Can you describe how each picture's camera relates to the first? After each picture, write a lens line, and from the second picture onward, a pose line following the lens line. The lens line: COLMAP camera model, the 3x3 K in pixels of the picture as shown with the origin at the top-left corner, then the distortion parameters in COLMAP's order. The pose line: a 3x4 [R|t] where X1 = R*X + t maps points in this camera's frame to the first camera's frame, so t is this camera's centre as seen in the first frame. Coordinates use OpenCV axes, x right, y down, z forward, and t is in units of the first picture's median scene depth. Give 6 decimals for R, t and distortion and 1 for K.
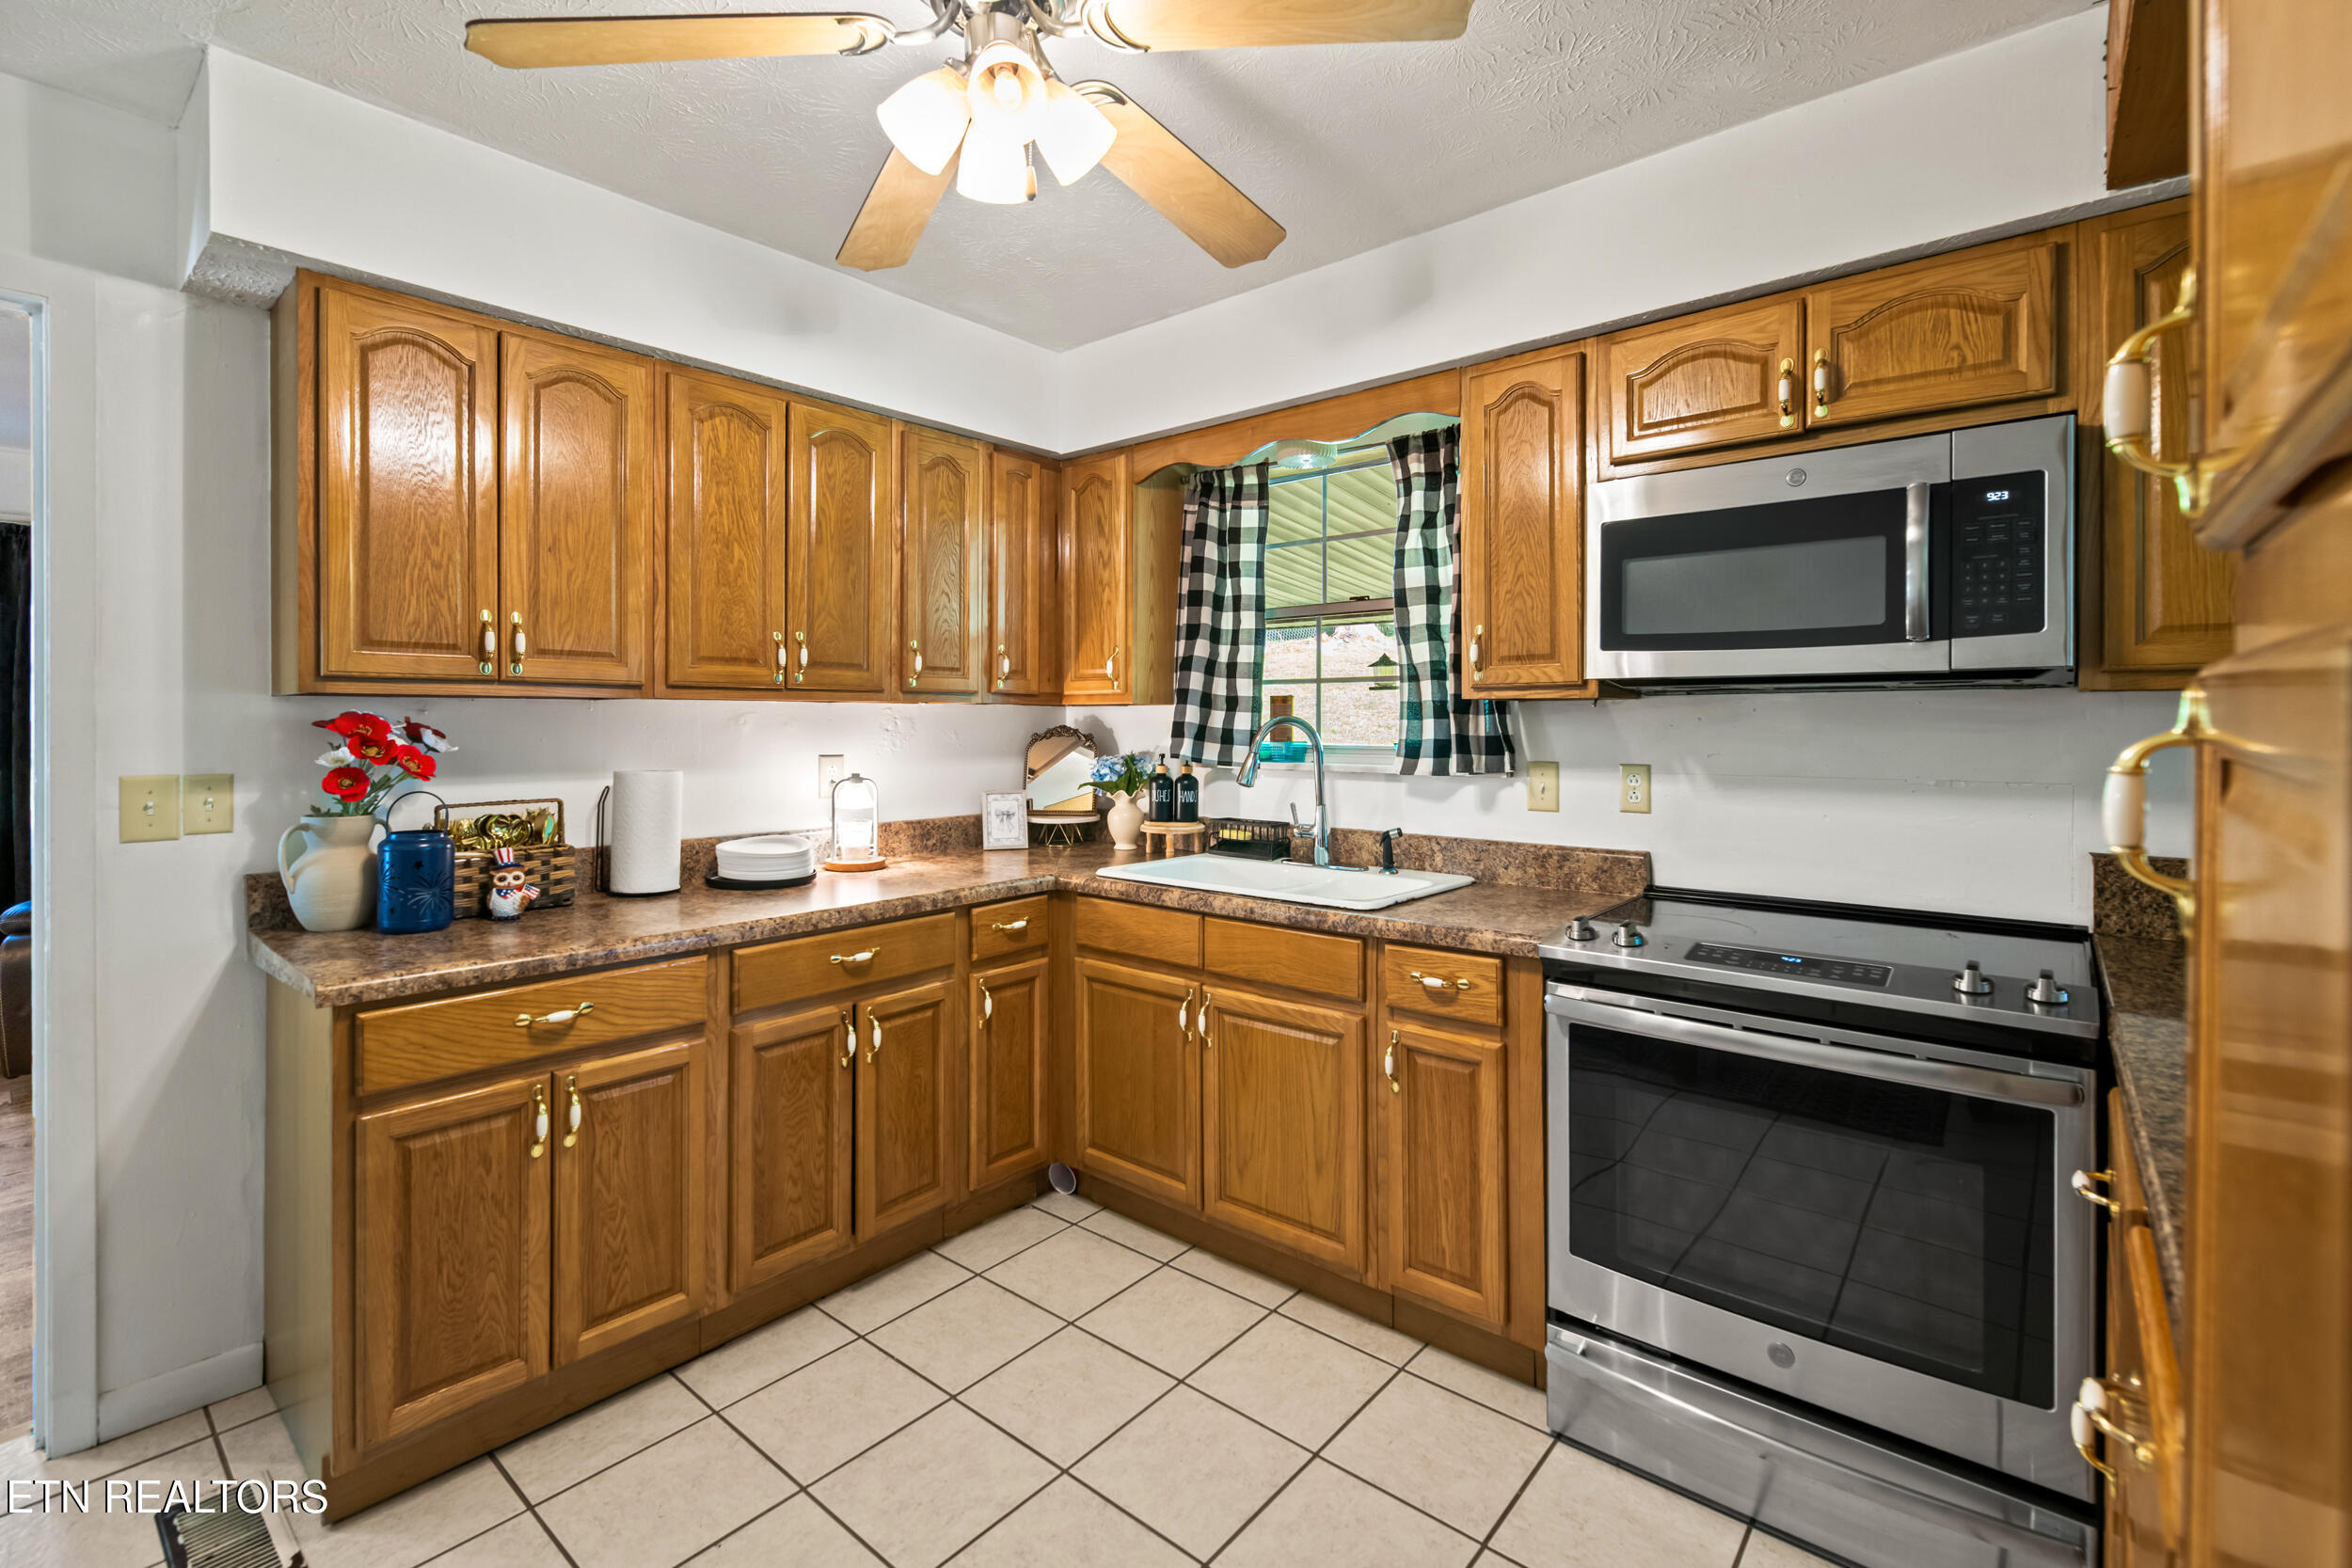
lens RADIAL K [[1054.9, 0, 1168.0], [0, 1054.9, 719.0], [0, 0, 1]] dist [-0.000823, 0.000640]
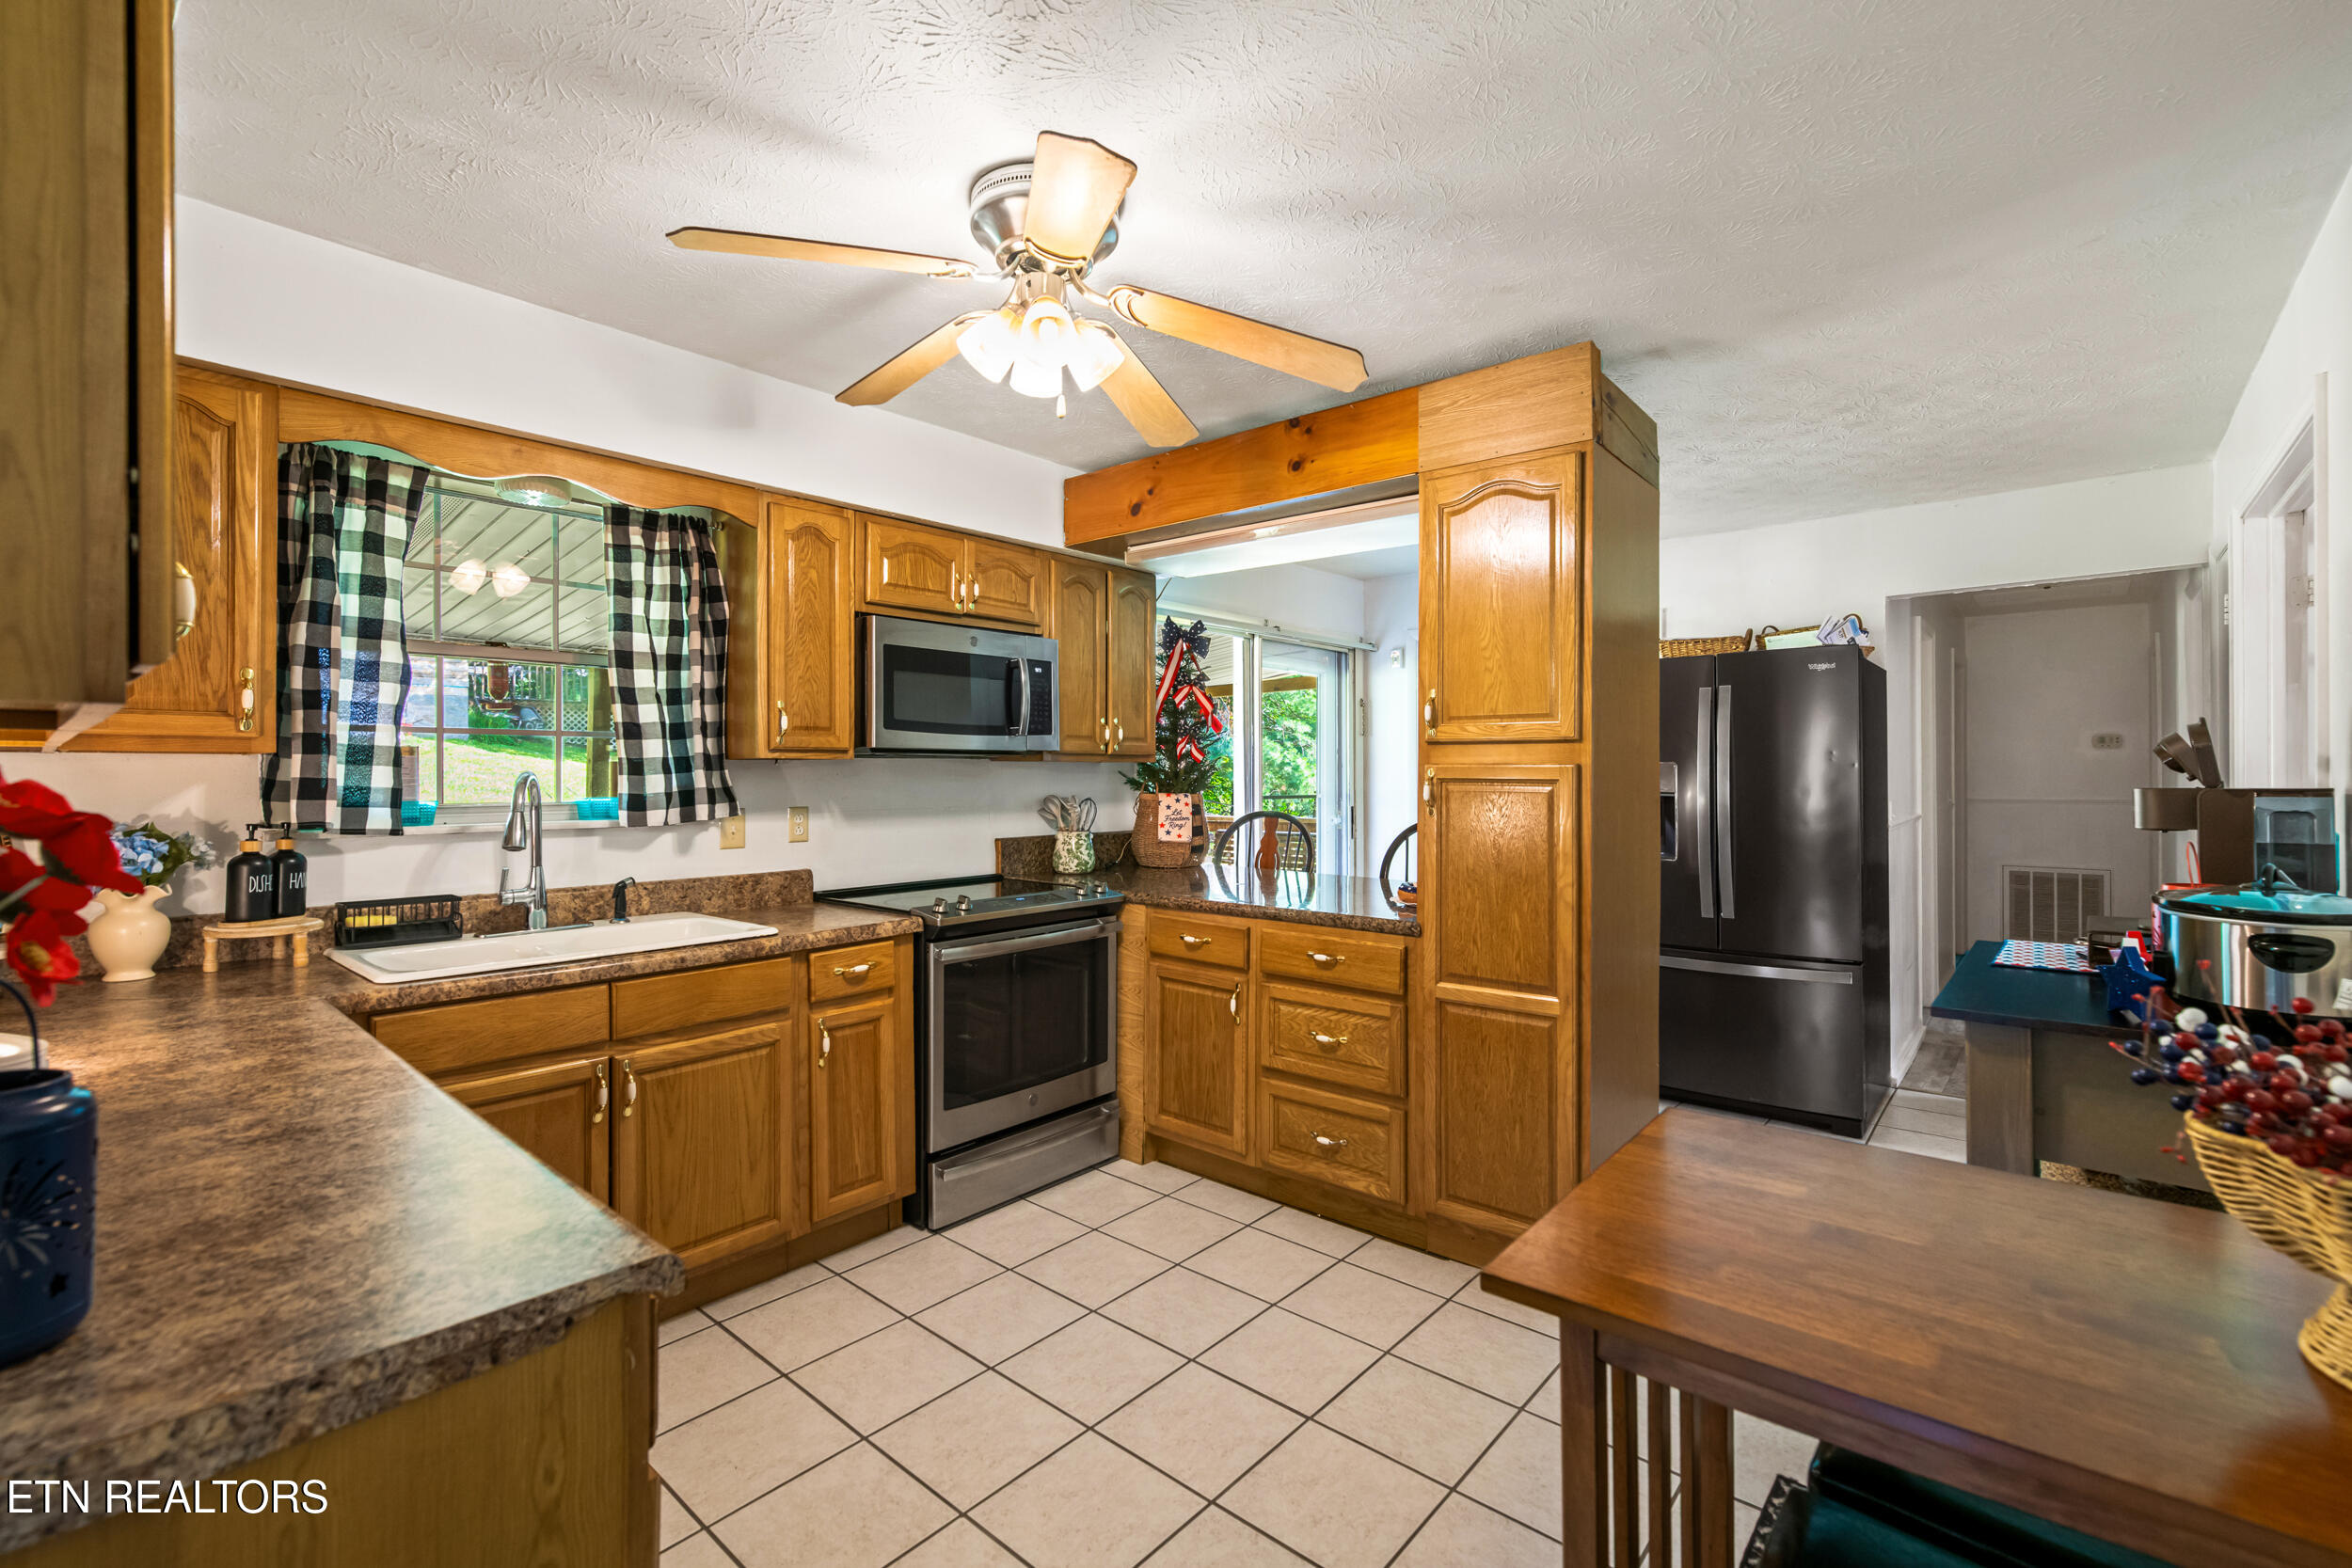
lens RADIAL K [[1054.9, 0, 1191.2], [0, 1054.9, 764.7], [0, 0, 1]] dist [-0.000823, 0.000640]
pose [[-0.020124, 0.008180, 0.999764, -1.134535], [-0.000254, 0.999966, -0.008187, -0.001756], [-0.999797, -0.000419, -0.020121, 0.613186]]
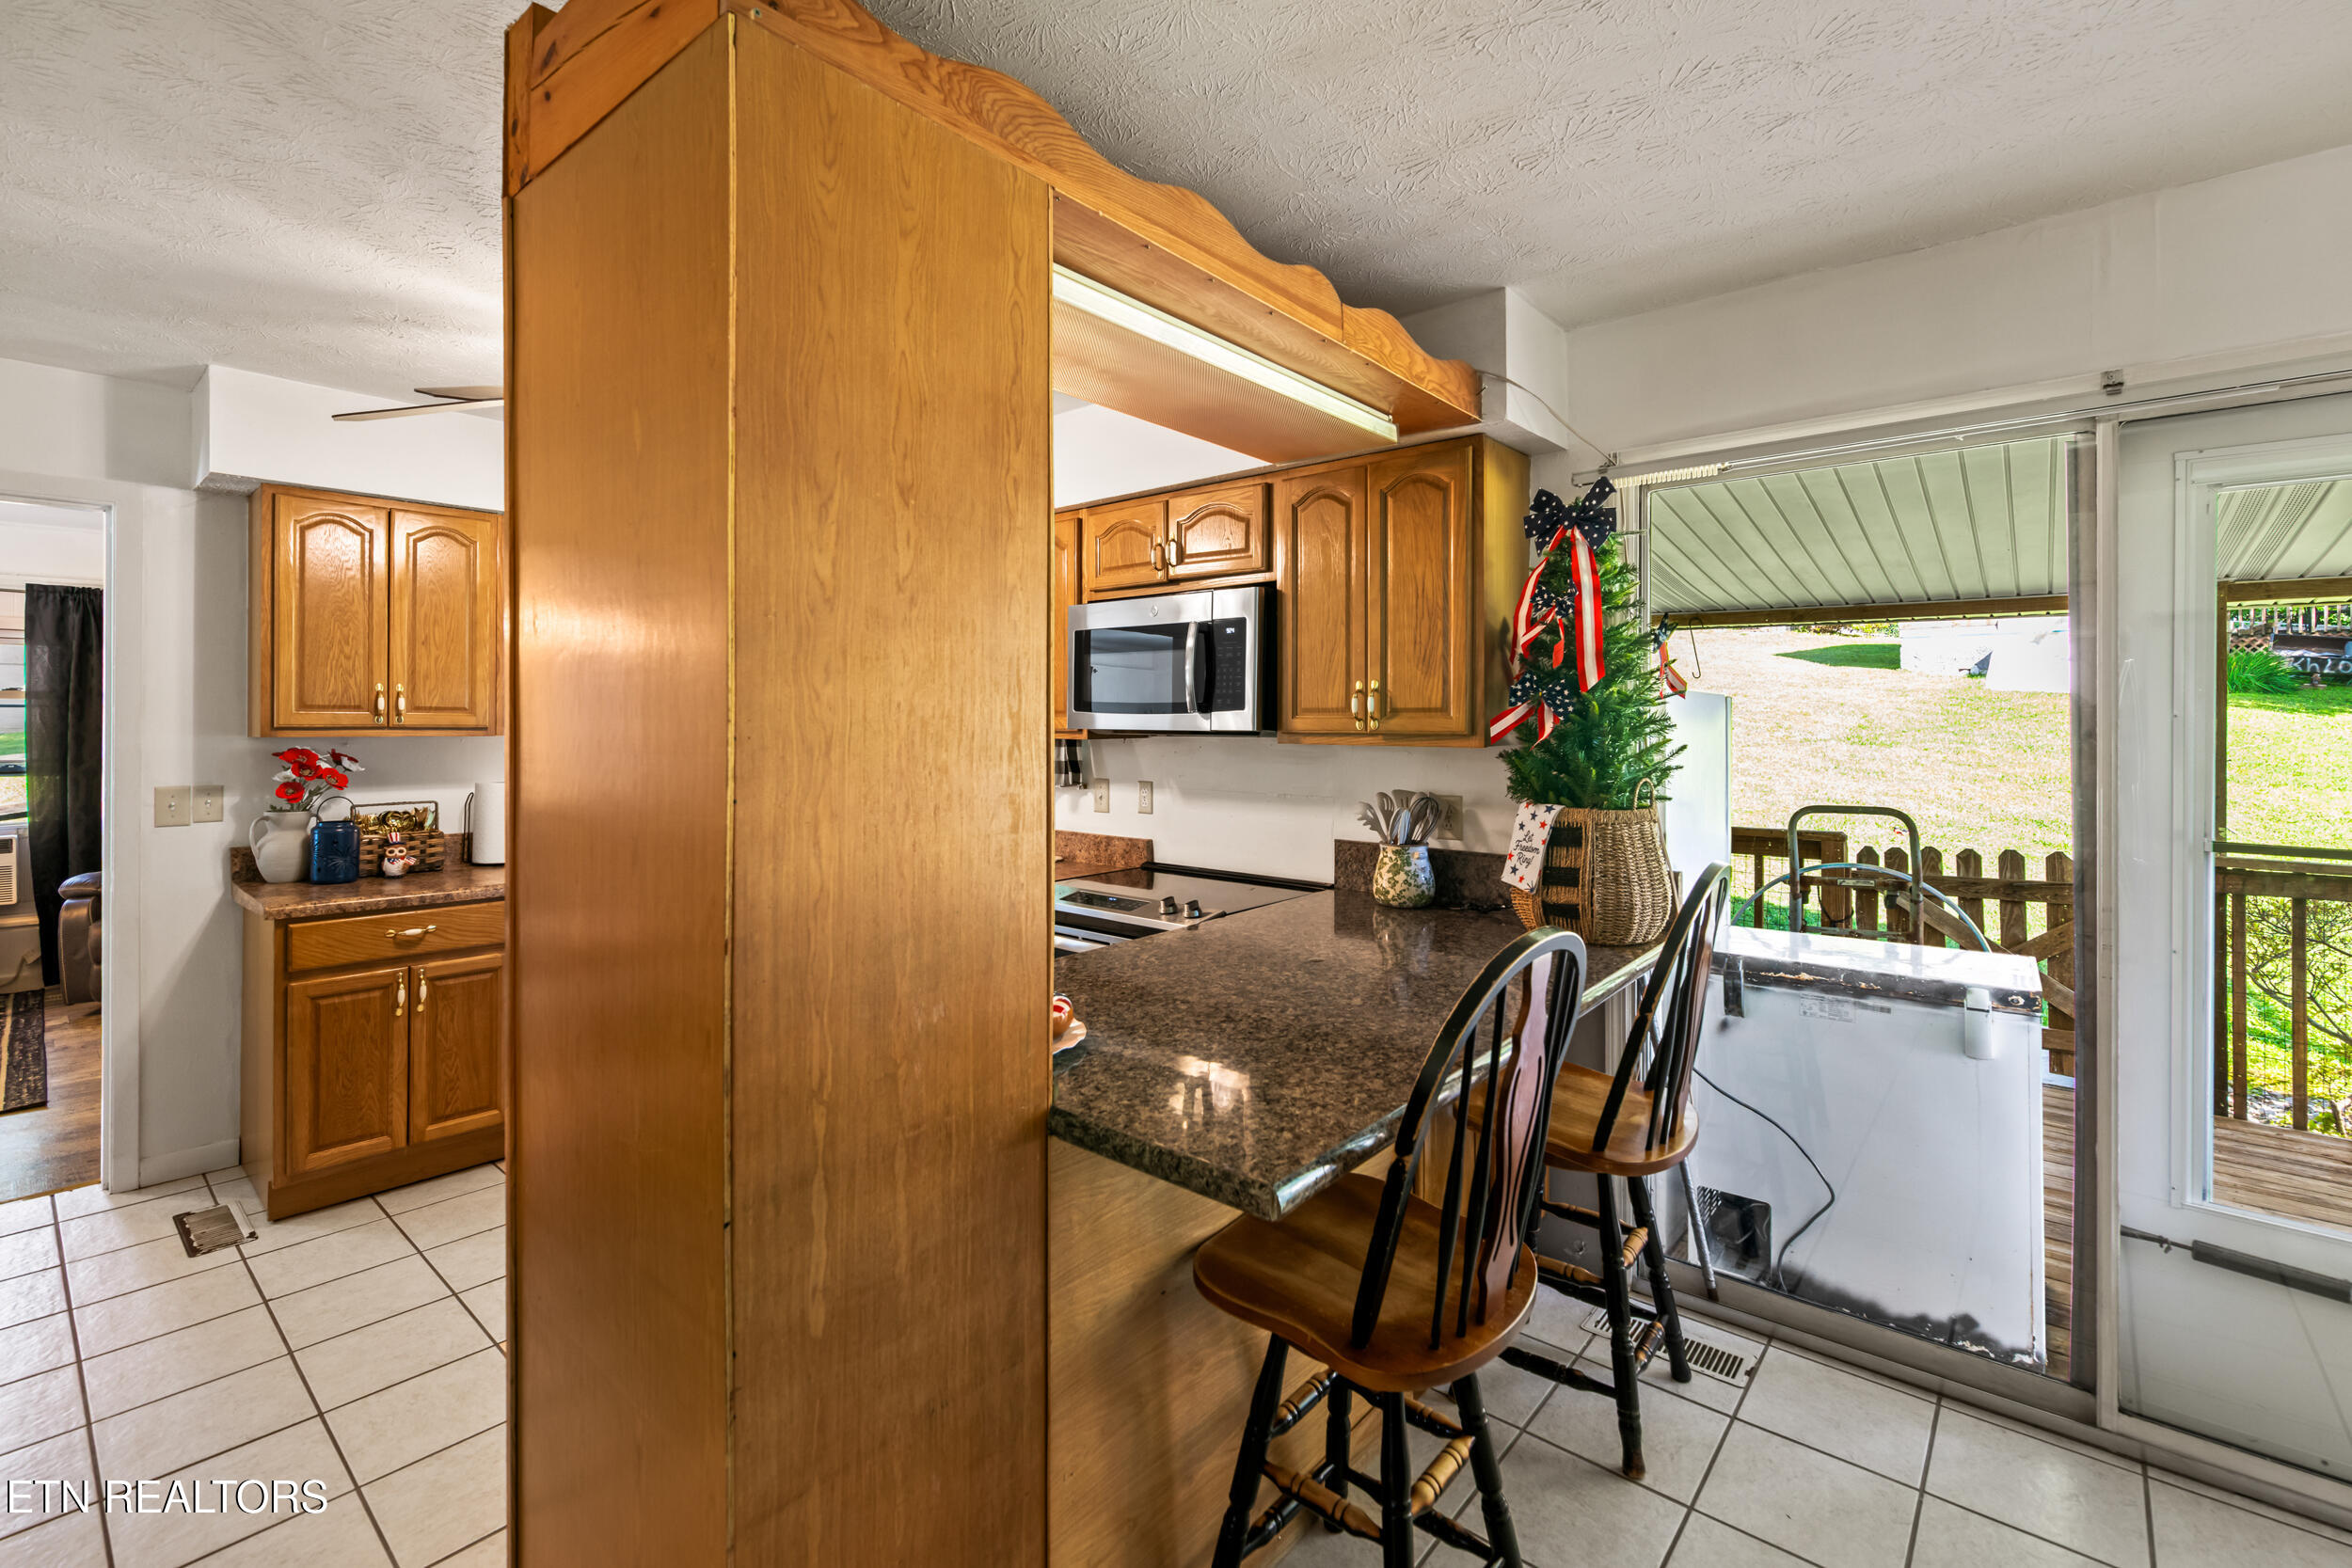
lens RADIAL K [[1054.9, 0, 1153.5], [0, 1054.9, 713.8], [0, 0, 1]] dist [-0.000823, 0.000640]
pose [[0.999860, 0.003144, -0.016463, 0.571100], [-0.003209, 0.999987, -0.003925, -0.056193], [0.016451, 0.003977, 0.999857, -0.599161]]
